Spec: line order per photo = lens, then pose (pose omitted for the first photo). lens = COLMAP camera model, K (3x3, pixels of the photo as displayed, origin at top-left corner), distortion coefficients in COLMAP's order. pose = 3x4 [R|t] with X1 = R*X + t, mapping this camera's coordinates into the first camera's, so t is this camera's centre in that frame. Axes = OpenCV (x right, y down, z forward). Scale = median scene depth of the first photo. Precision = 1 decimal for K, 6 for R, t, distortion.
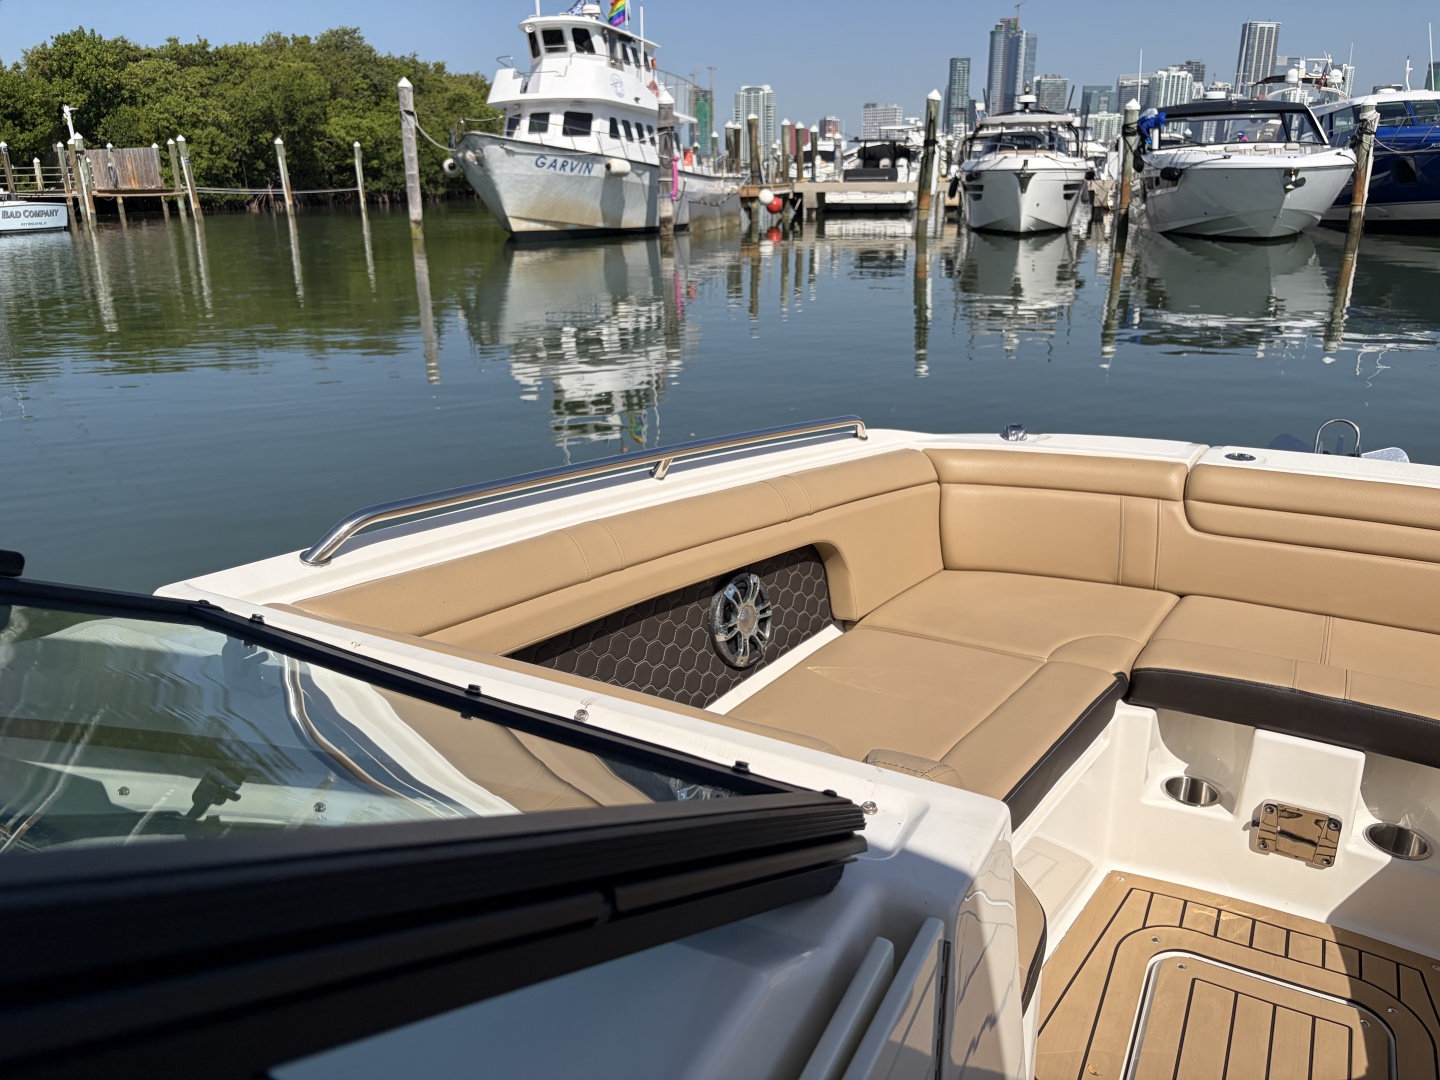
lens RADIAL K [[1082.5, 0, 720.0], [0, 1082.5, 540.0], [0, 0, 1]] dist [0.067284, -0.101267]
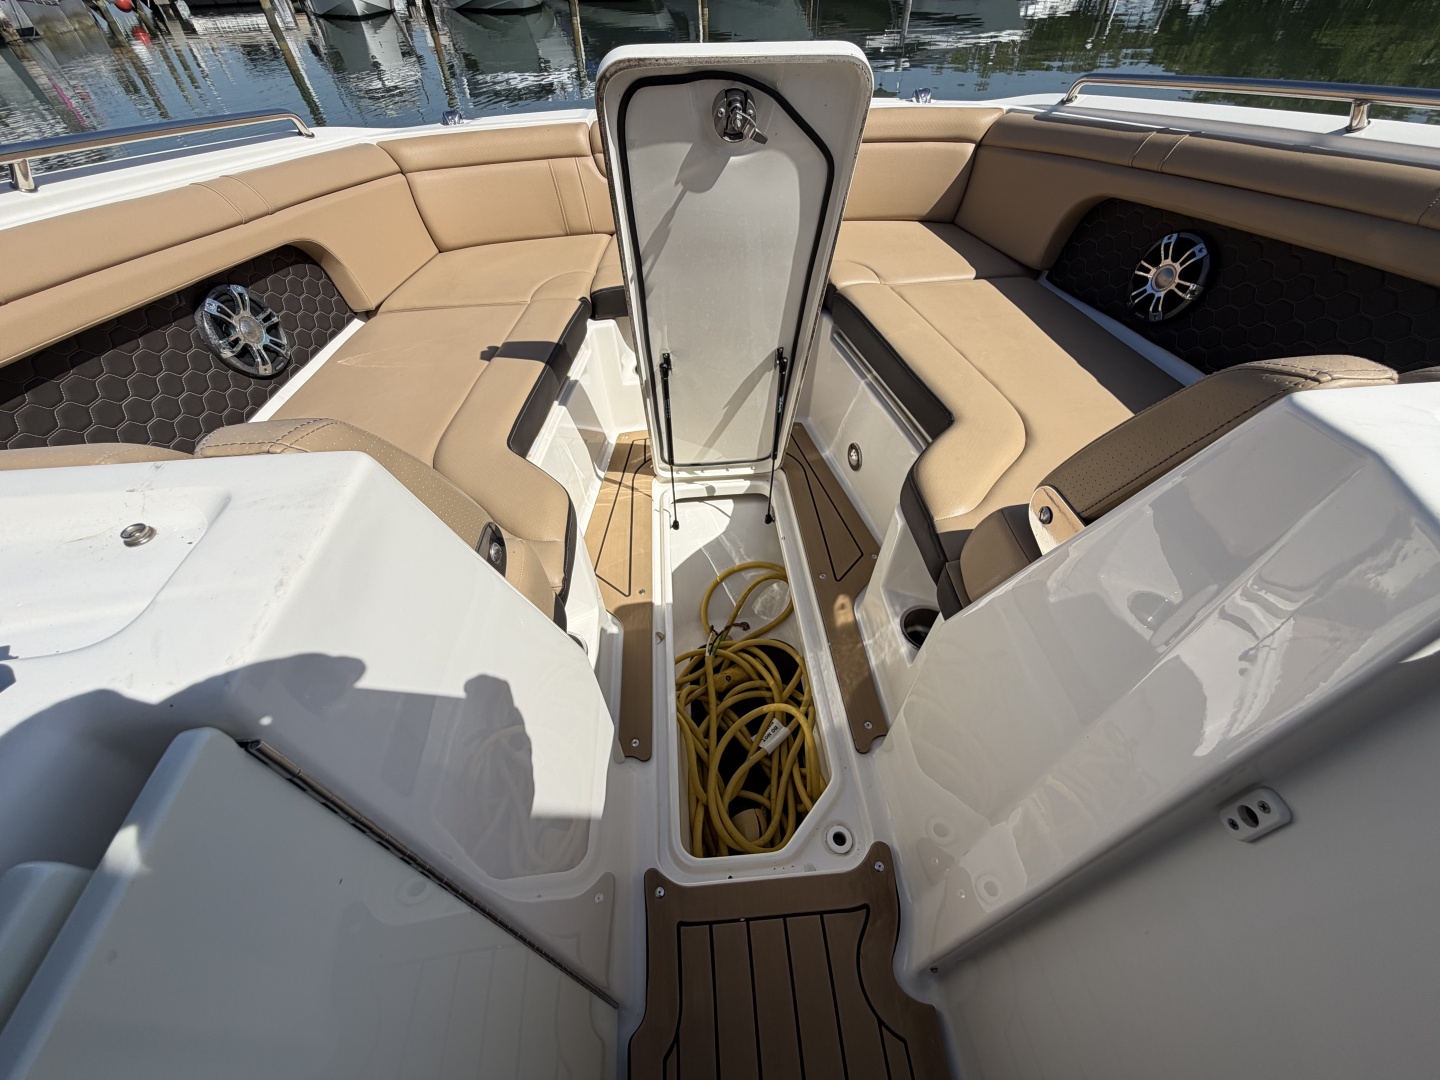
lens RADIAL K [[576.9, 0, 720.0], [0, 576.9, 540.0], [0, 0, 1]] dist [-0.019858, 0.005193]
pose [[0.837419, -0.399370, 0.373139, 0.109107], [0.192021, 0.854159, 0.483261, 0.060301], [-0.511719, -0.333042, 0.791976, 0.215283]]
